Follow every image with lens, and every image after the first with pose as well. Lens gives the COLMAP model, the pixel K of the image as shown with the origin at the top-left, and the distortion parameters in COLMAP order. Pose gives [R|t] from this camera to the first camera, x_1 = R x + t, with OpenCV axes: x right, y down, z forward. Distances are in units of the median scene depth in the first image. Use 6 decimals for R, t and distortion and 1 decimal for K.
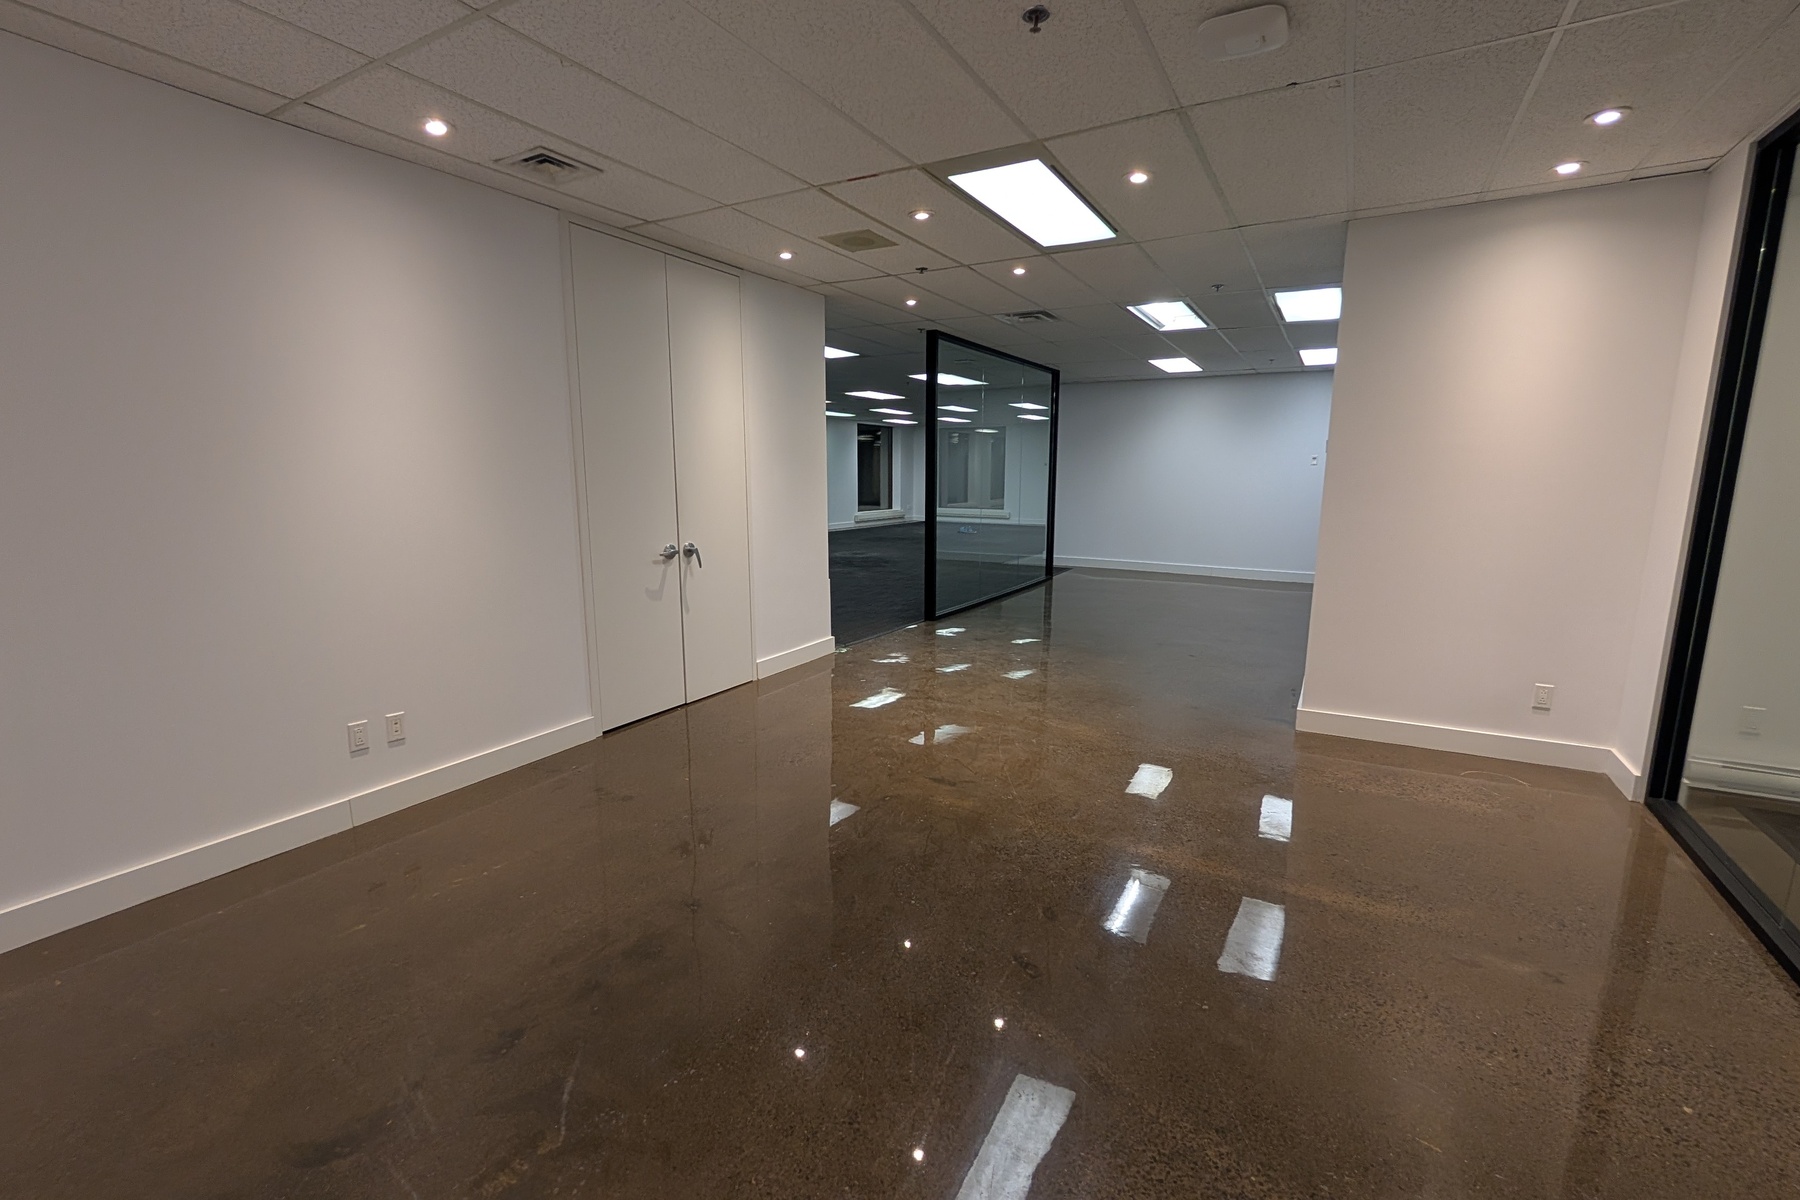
lens RADIAL K [[769.8, 0, 901.6], [0, 769.8, 607.8], [0, 0, 1]] dist [0.001637, -0.000625]
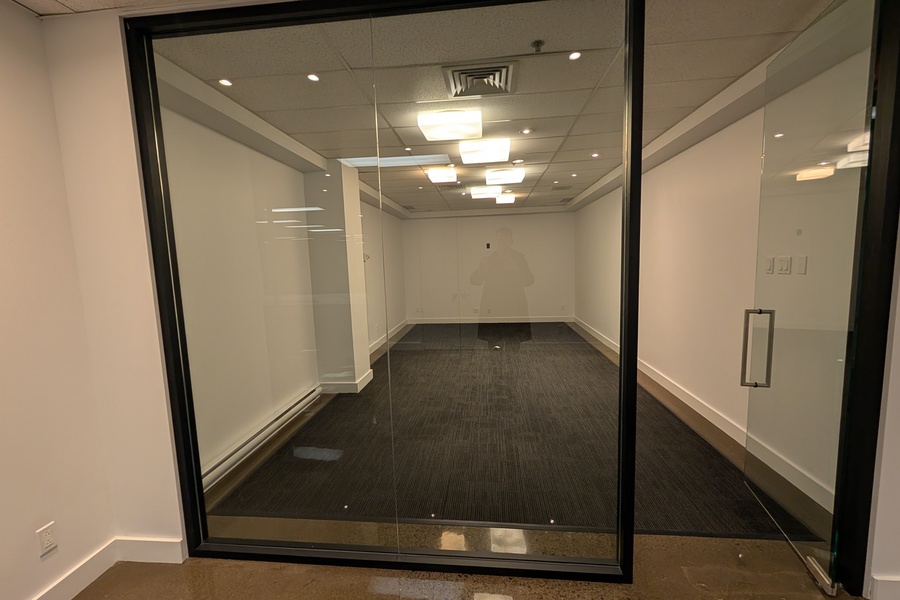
lens RADIAL K [[384.9, 0, 450.8], [0, 384.9, 303.9], [0, 0, 1]] dist [0.001637, -0.000625]
pose [[-0.408876, -0.090111, 0.908130, 0.084471], [0.189976, 0.964908, 0.181279, -0.049526], [-0.892597, 0.246643, -0.377409, 0.229711]]
